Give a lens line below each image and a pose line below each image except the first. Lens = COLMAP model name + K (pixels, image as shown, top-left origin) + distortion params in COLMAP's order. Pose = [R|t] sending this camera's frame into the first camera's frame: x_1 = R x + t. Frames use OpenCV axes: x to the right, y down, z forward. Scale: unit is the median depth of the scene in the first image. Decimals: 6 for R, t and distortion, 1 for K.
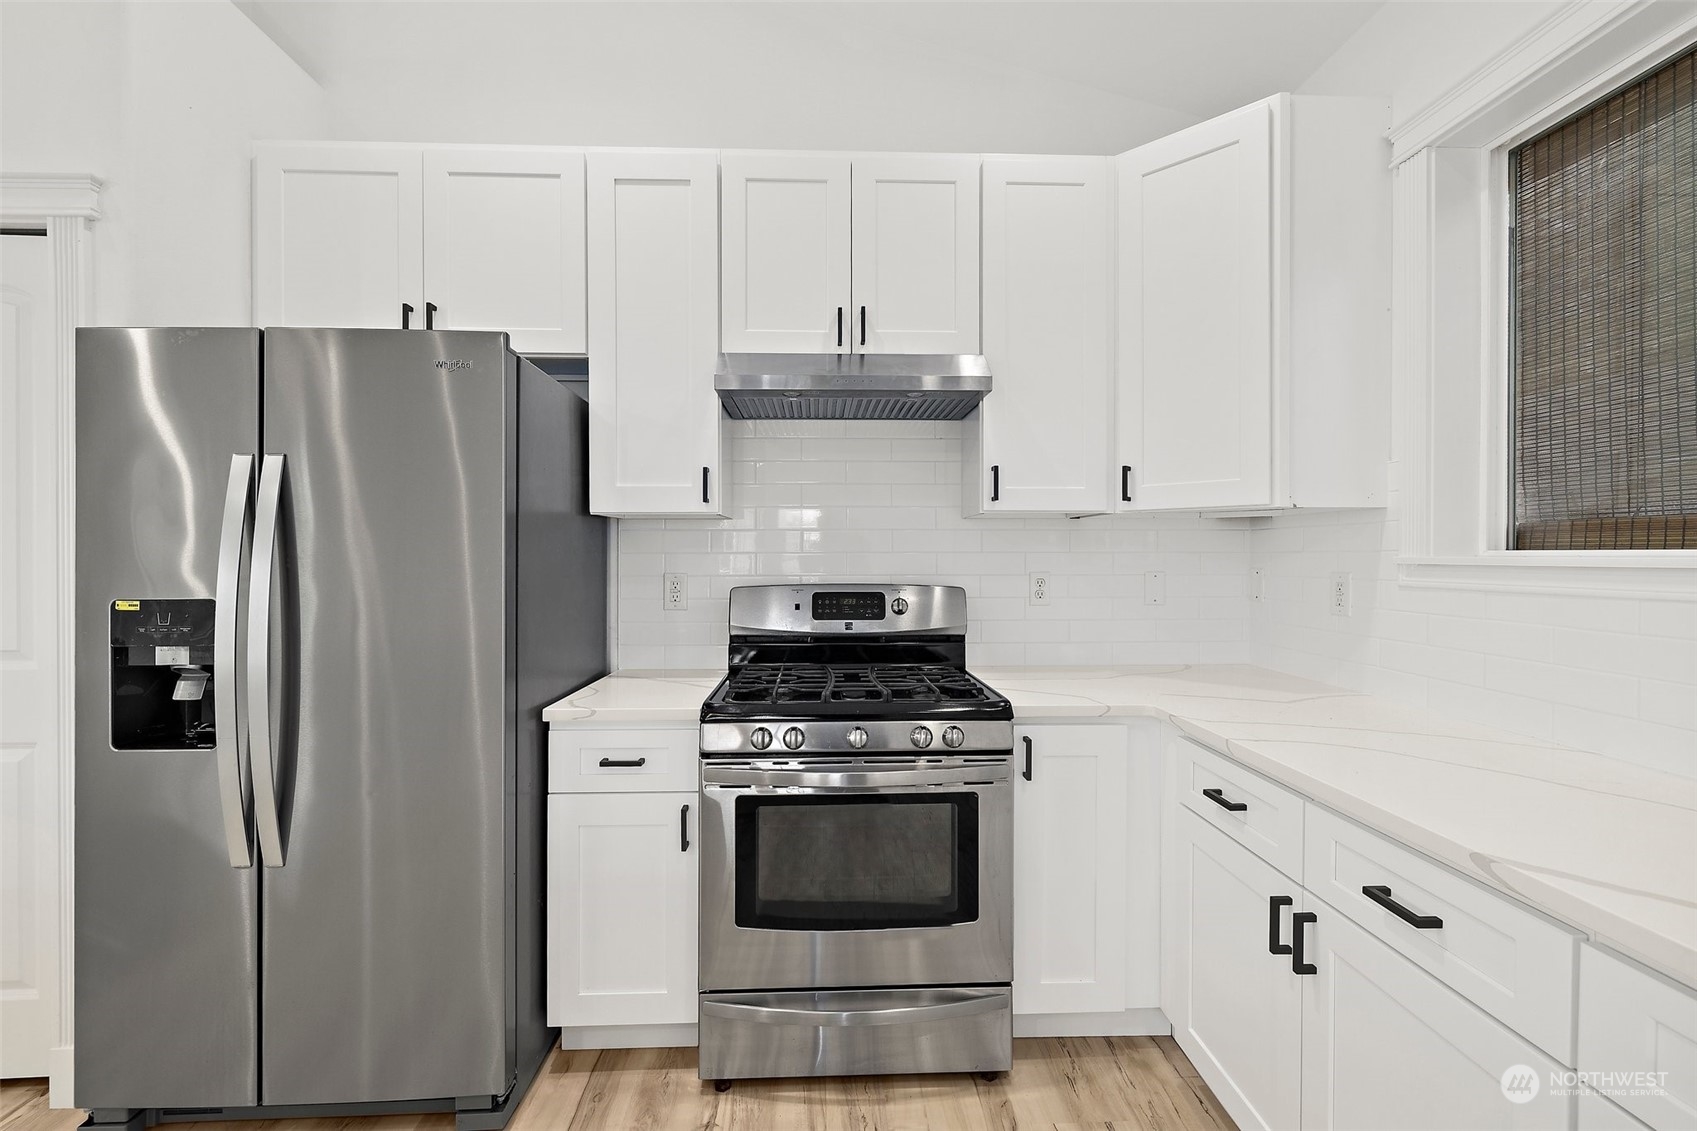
lens RADIAL K [[714.2, 0, 848.3], [0, 714.2, 558.3], [0, 0, 1]] dist [-0.000505, -0.000082]
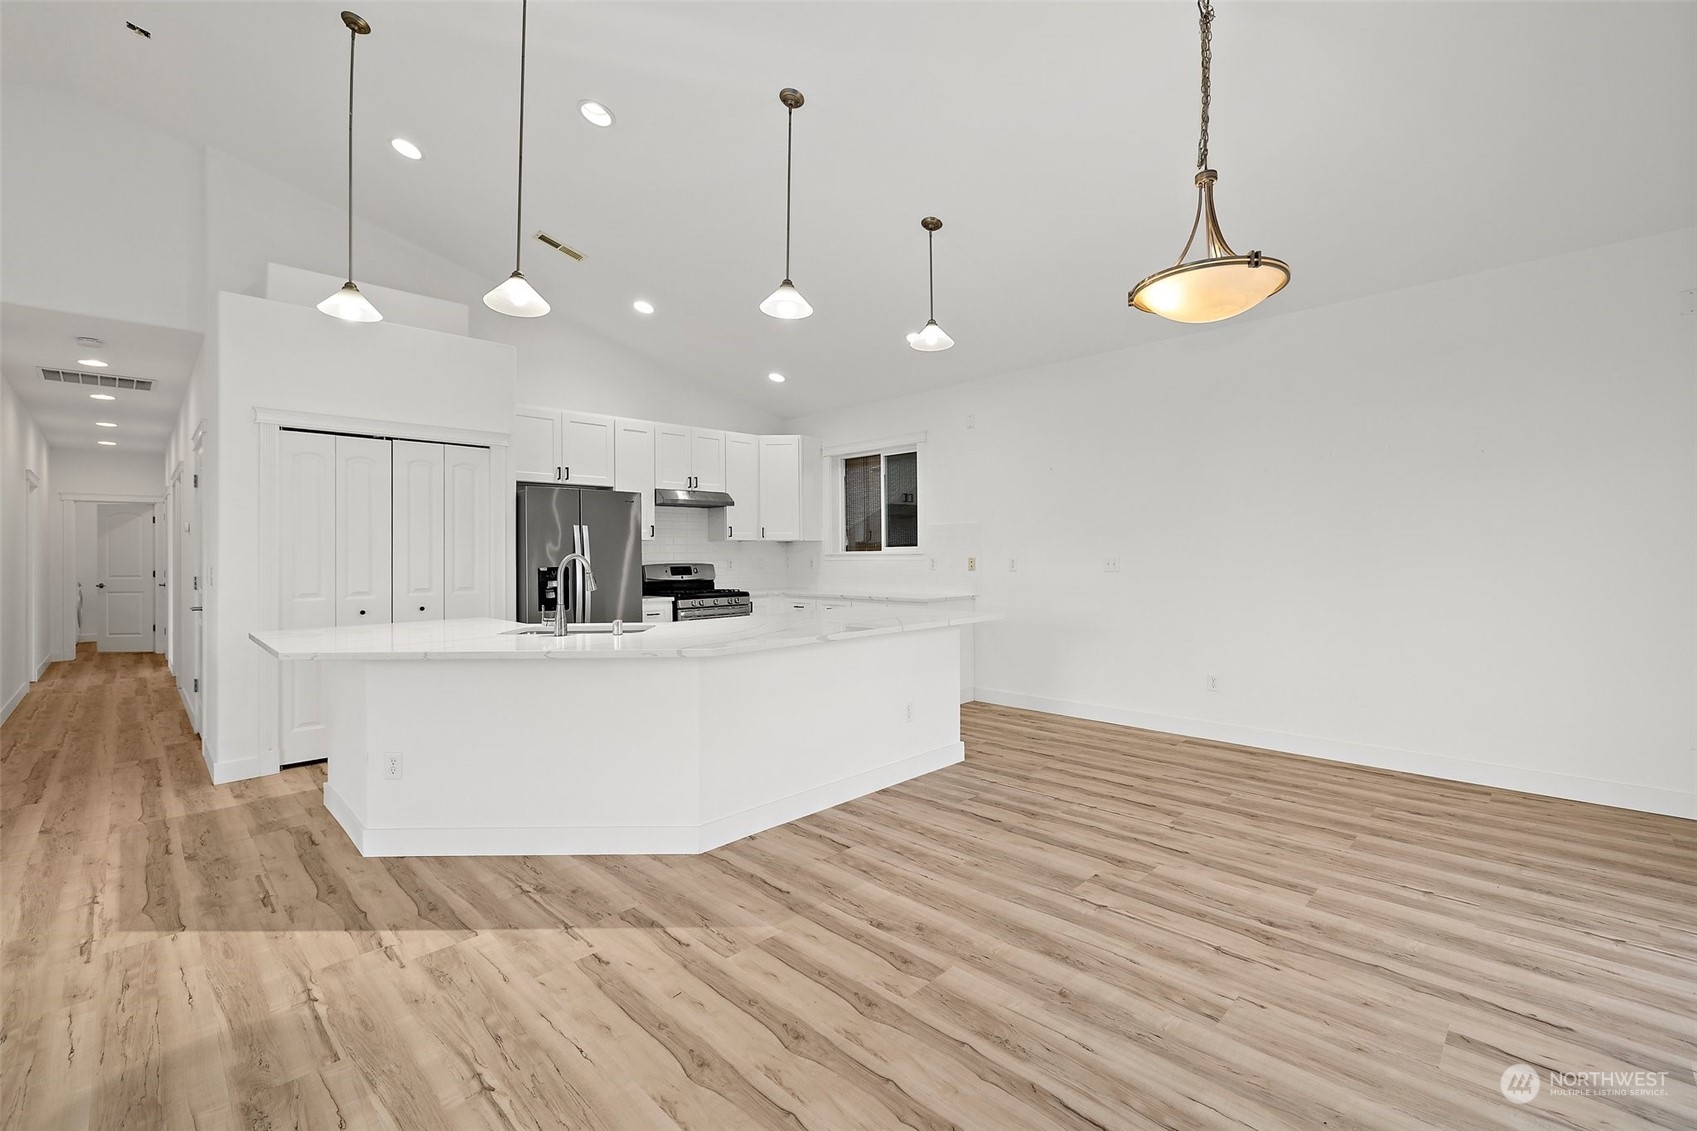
lens RADIAL K [[714.2, 0, 850.7], [0, 714.2, 549.5], [0, 0, 1]] dist [-0.000505, -0.000082]
pose [[0.731504, -0.001129, 0.681837, -1.894393], [0.011888, 0.999868, -0.011099, 0.023665], [-0.681734, 0.016224, 0.731420, -2.073895]]
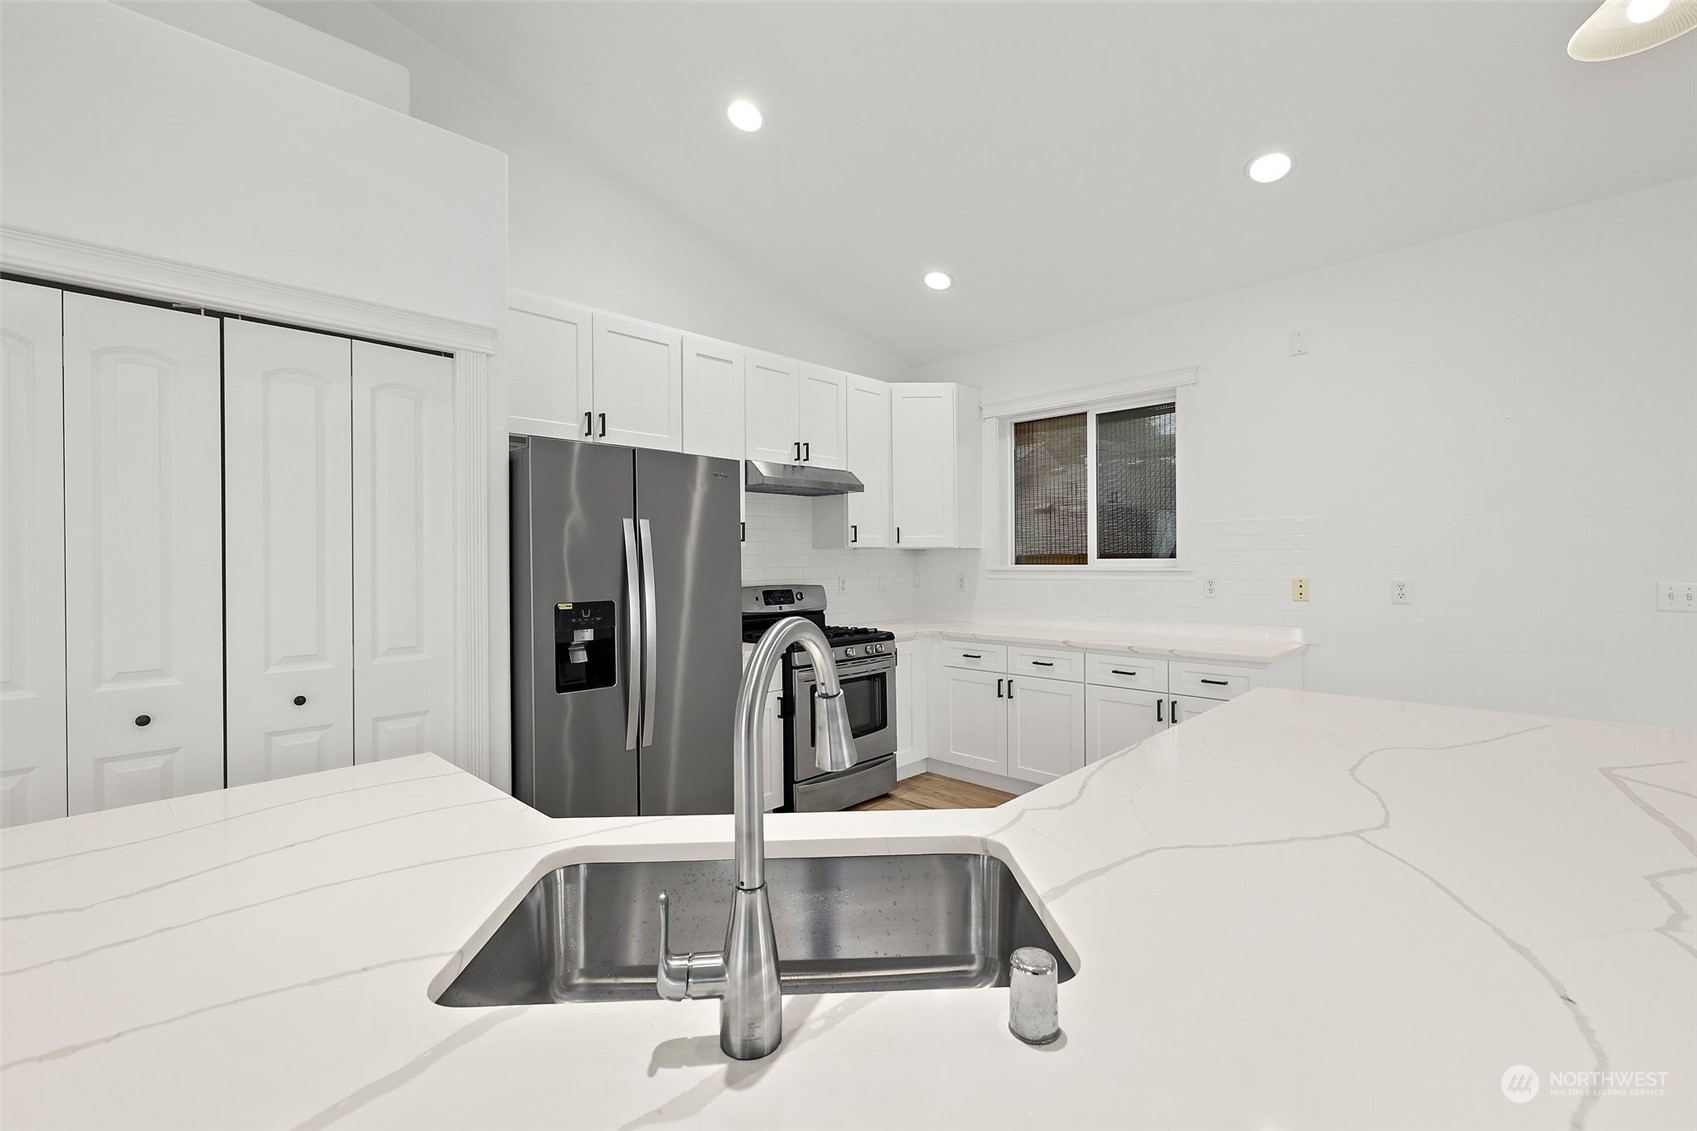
lens RADIAL K [[714.2, 0, 853.4], [0, 714.2, 561.0], [0, 0, 1]] dist [-0.000505, -0.000082]
pose [[0.723380, -0.006272, 0.690422, -1.409698], [0.010201, 0.999947, -0.001605, -0.026123], [-0.690375, 0.008204, 0.723405, -0.569184]]
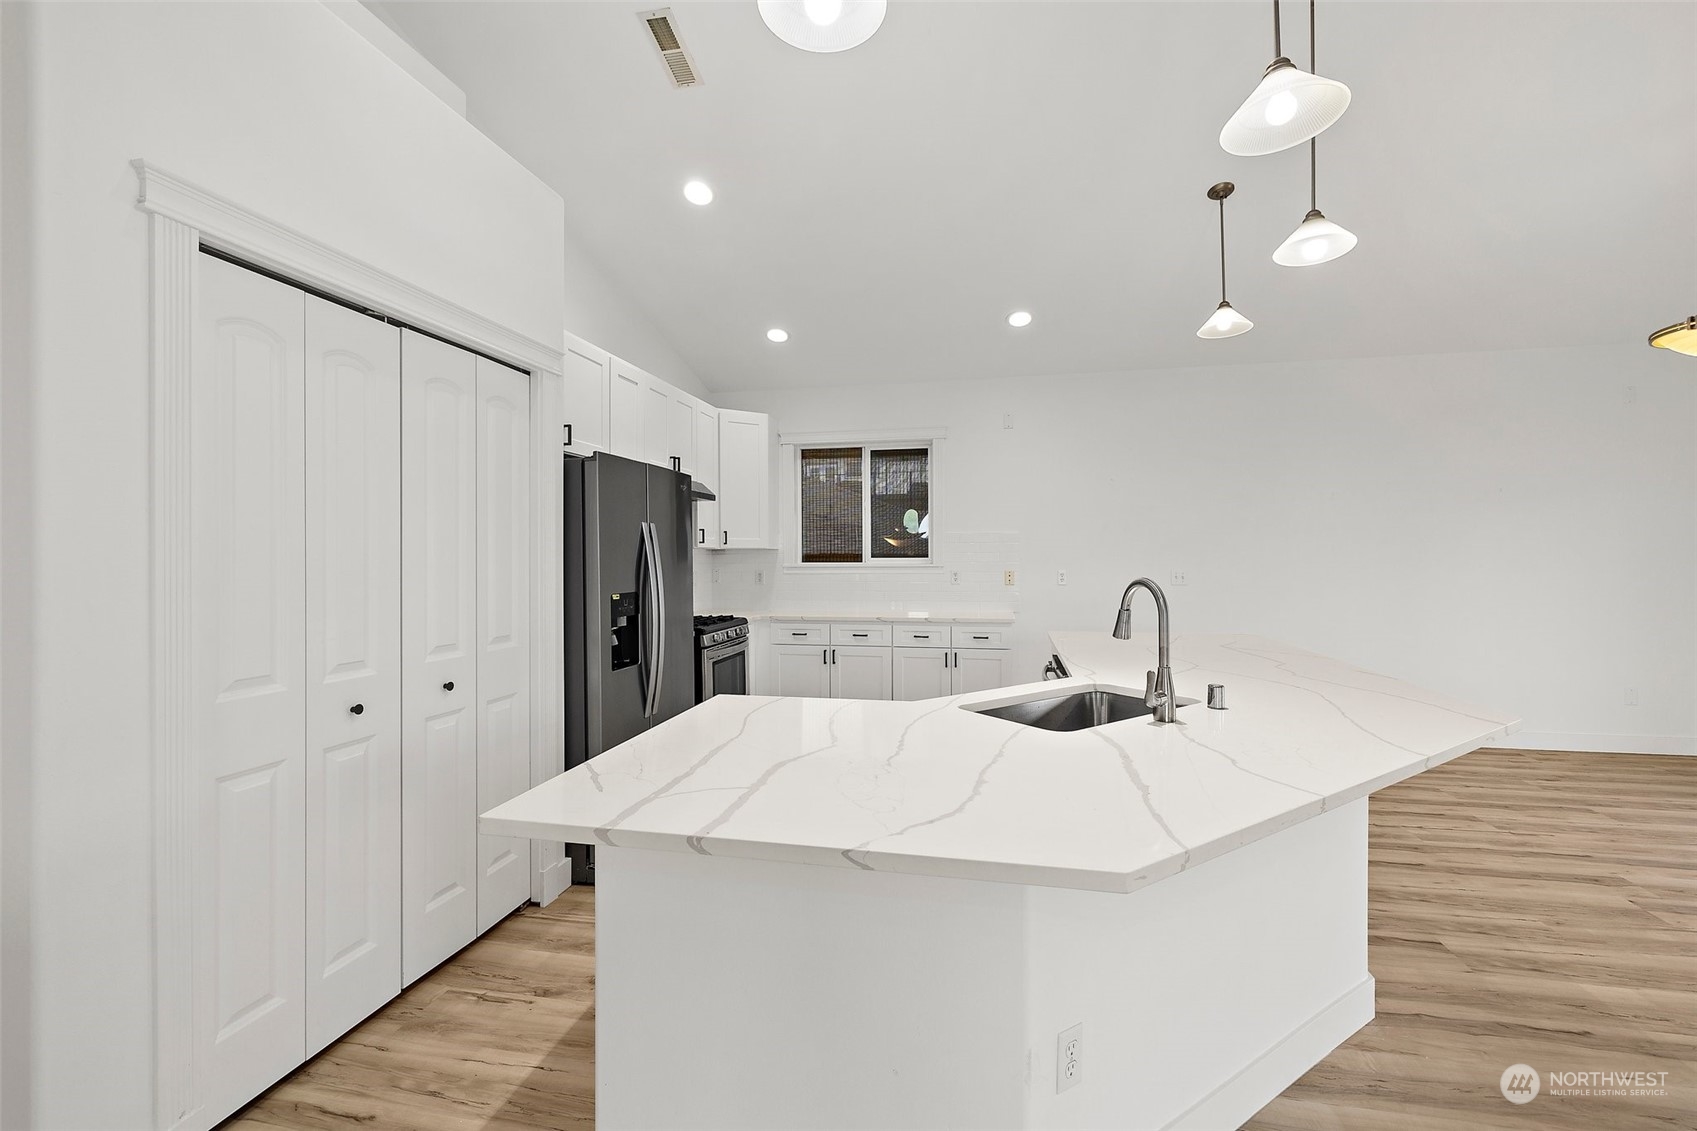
lens RADIAL K [[714.2, 0, 853.4], [0, 714.2, 559.3], [0, 0, 1]] dist [-0.000505, -0.000082]
pose [[0.240129, -0.004001, 0.970733, -2.318628], [0.009099, 0.999957, 0.001871, -0.029151], [-0.970698, 0.008384, 0.240156, -0.089202]]
